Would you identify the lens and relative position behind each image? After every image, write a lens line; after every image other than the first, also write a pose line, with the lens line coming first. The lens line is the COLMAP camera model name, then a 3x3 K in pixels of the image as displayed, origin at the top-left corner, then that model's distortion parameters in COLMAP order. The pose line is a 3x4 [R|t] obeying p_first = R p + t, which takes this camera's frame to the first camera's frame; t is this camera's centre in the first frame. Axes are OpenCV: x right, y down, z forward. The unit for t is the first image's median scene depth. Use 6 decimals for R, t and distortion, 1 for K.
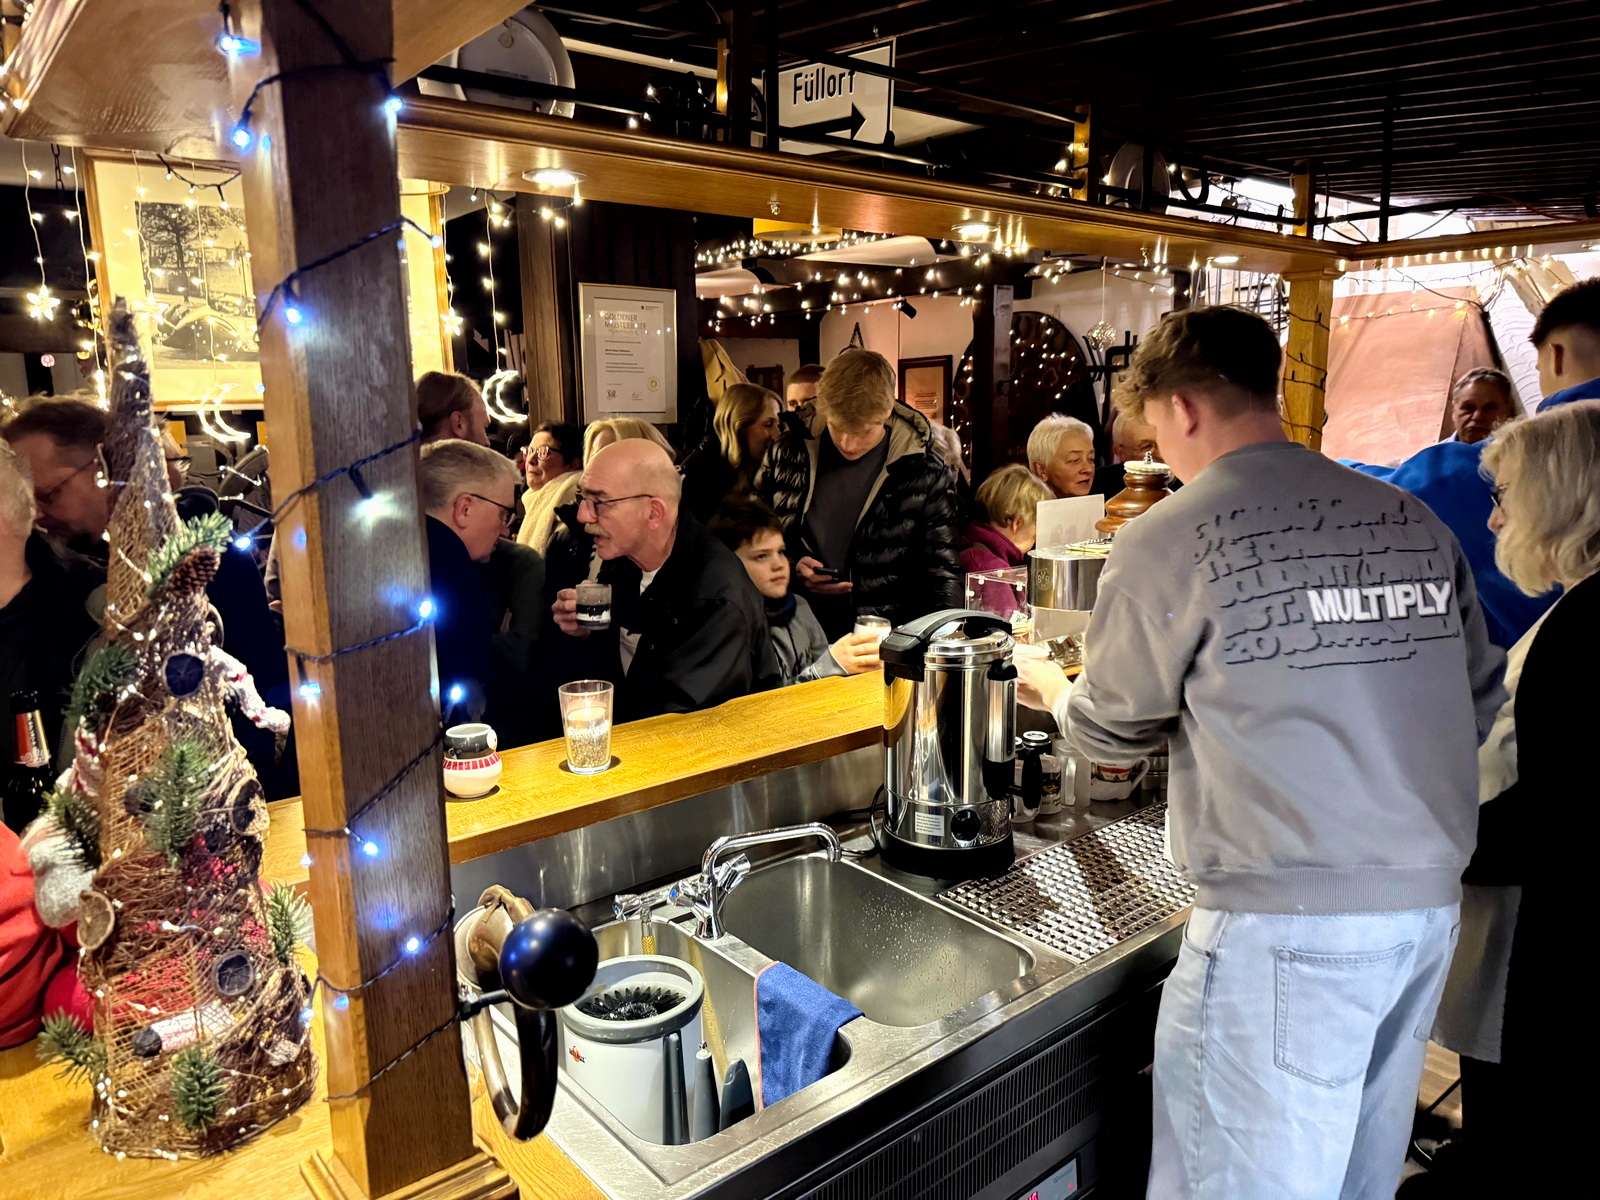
lens RADIAL K [[1134.5, 0, 794.5], [0, 1134.5, 625.8], [0, 0, 1]] dist [0.035333, -0.050699]
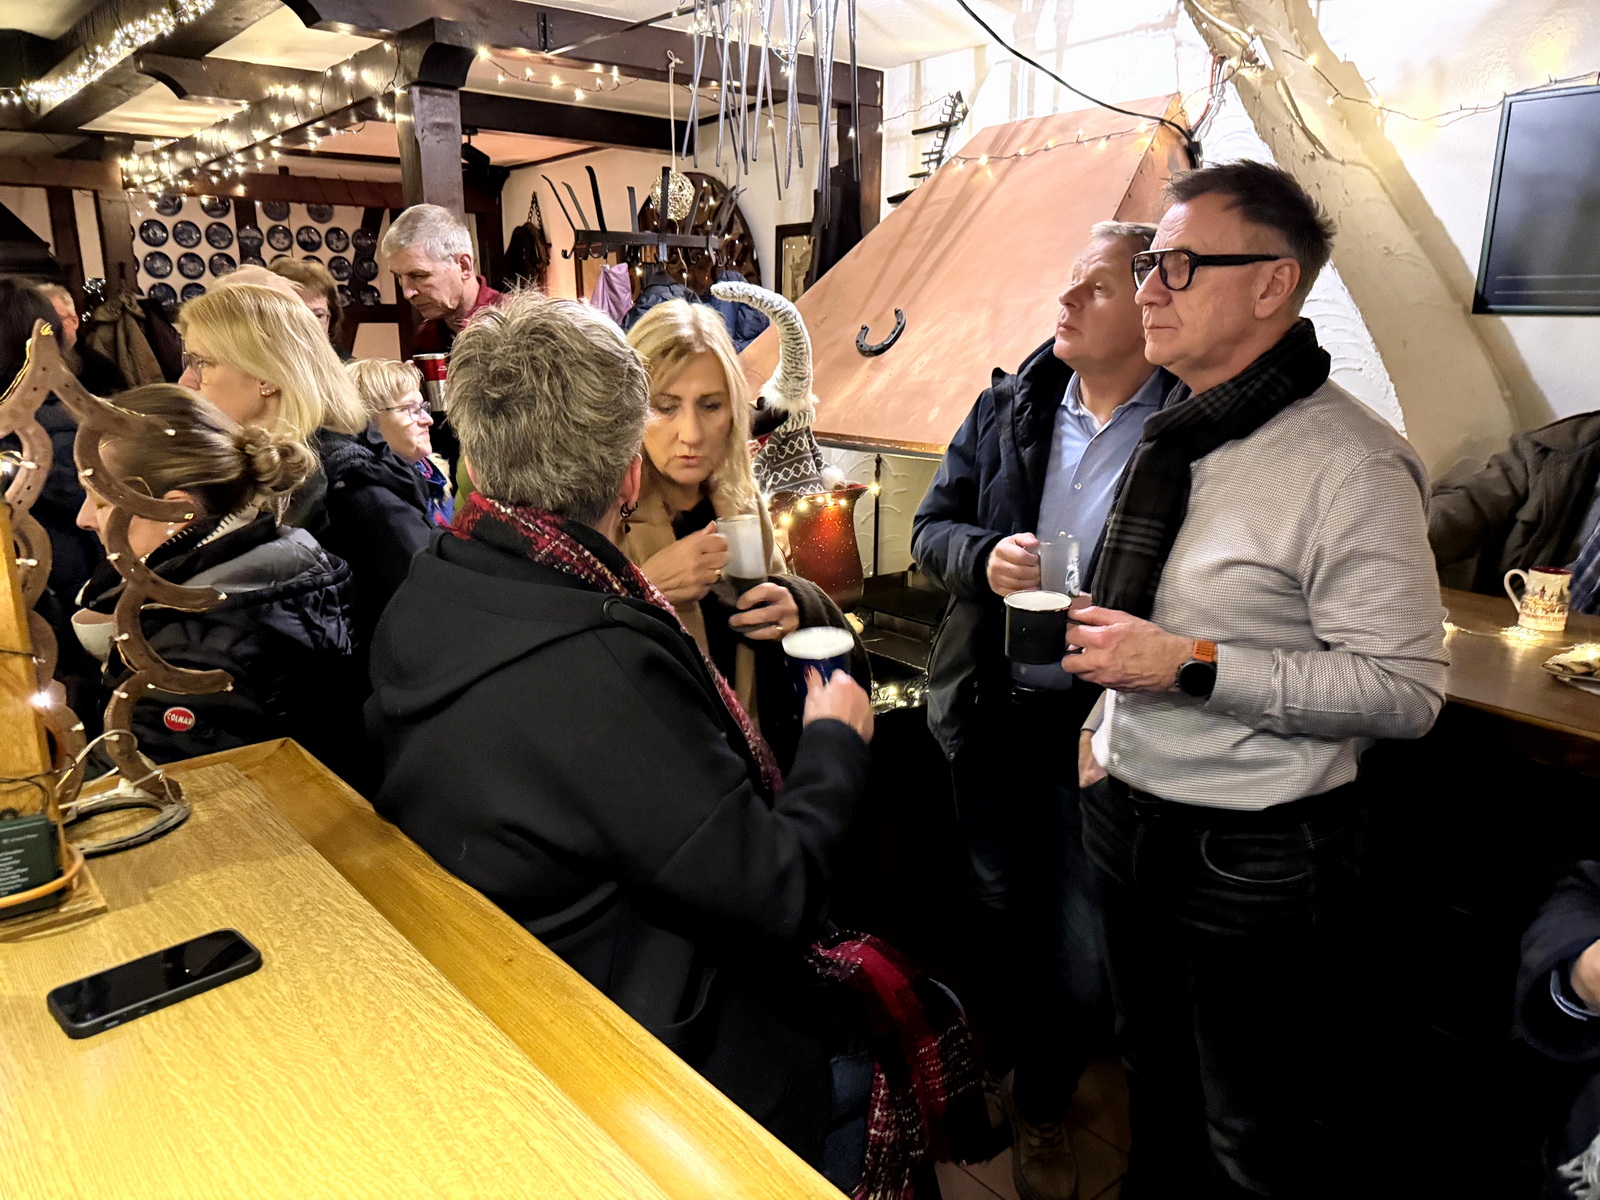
lens RADIAL K [[1134.5, 0, 799.3], [0, 1134.5, 609.6], [0, 0, 1]] dist [0.035333, -0.050699]
pose [[0.999532, 0.019701, 0.023385, 0.364286], [-0.021025, 0.998106, 0.057806, -0.067986], [-0.022202, -0.058270, 0.998054, 0.390400]]
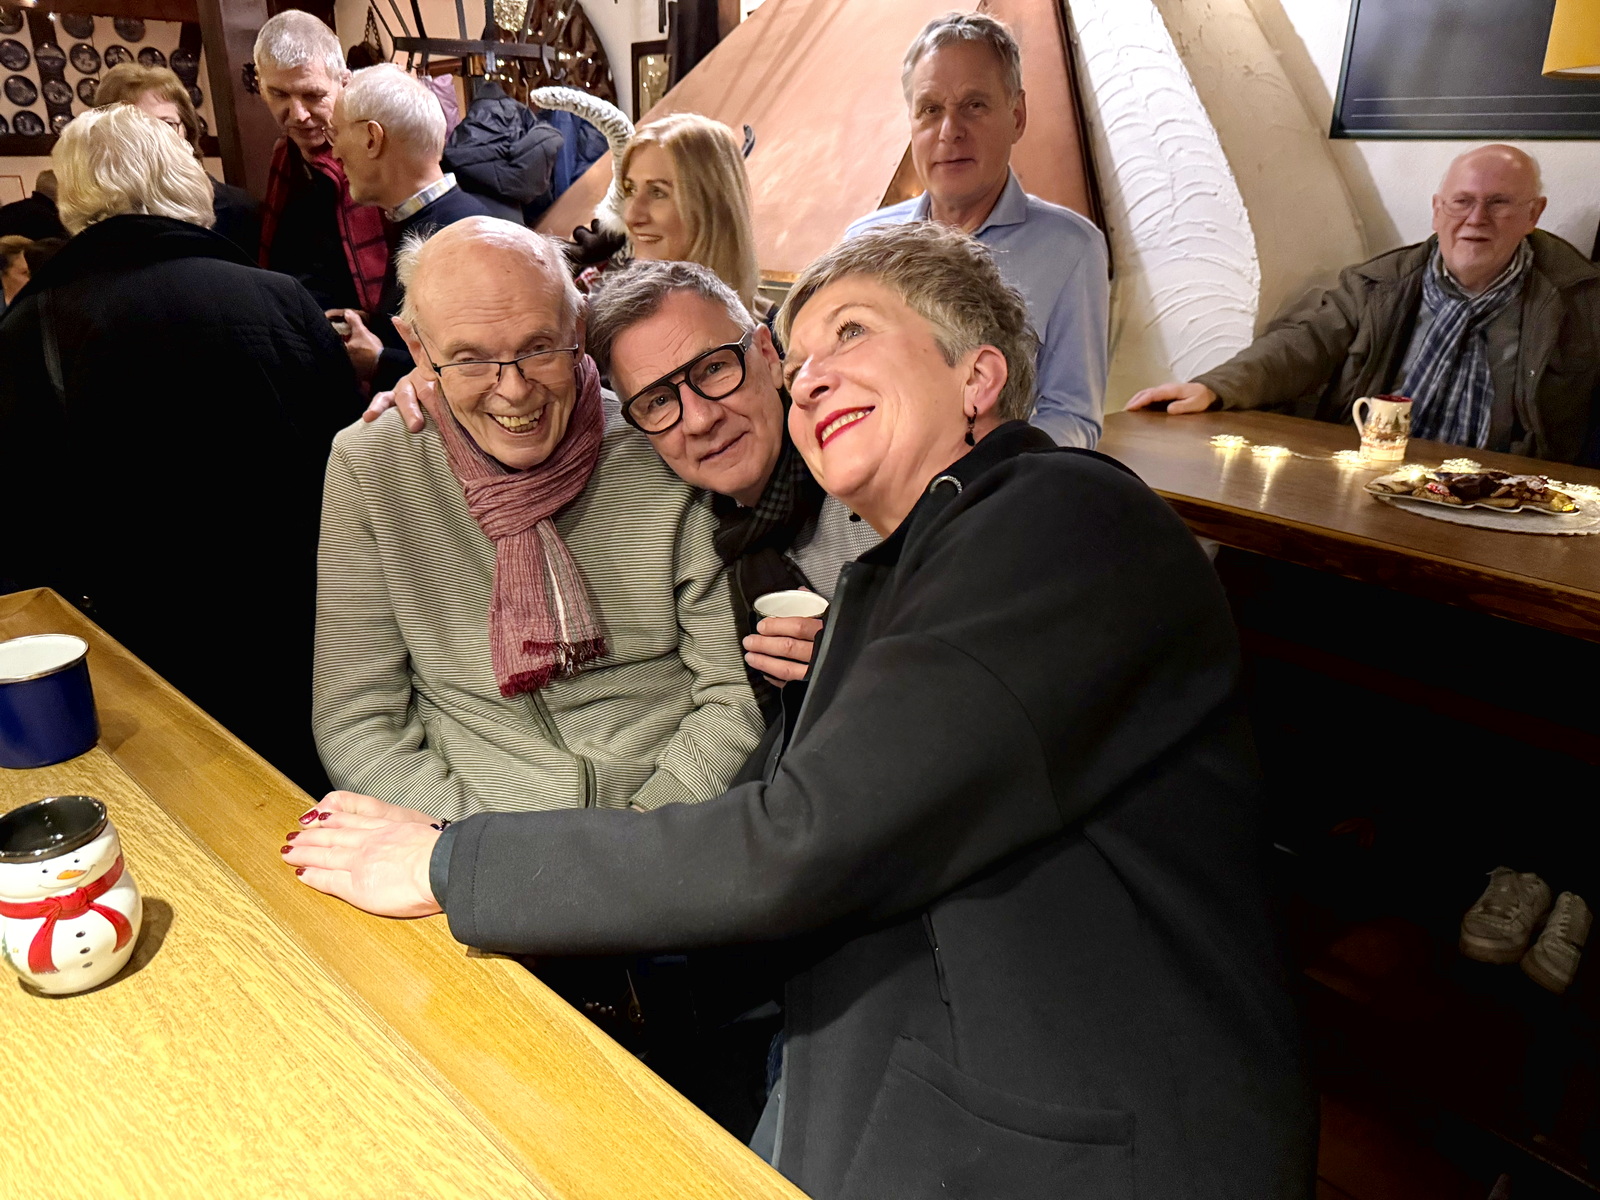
lens RADIAL K [[1134.5, 0, 815.5], [0, 1134.5, 616.1], [0, 0, 1]] dist [0.035333, -0.050699]
pose [[0.992051, -0.012862, 0.125176, 0.383291], [-0.010012, 0.983541, 0.180406, -0.059199], [-0.125436, -0.180226, 0.975594, 0.400475]]
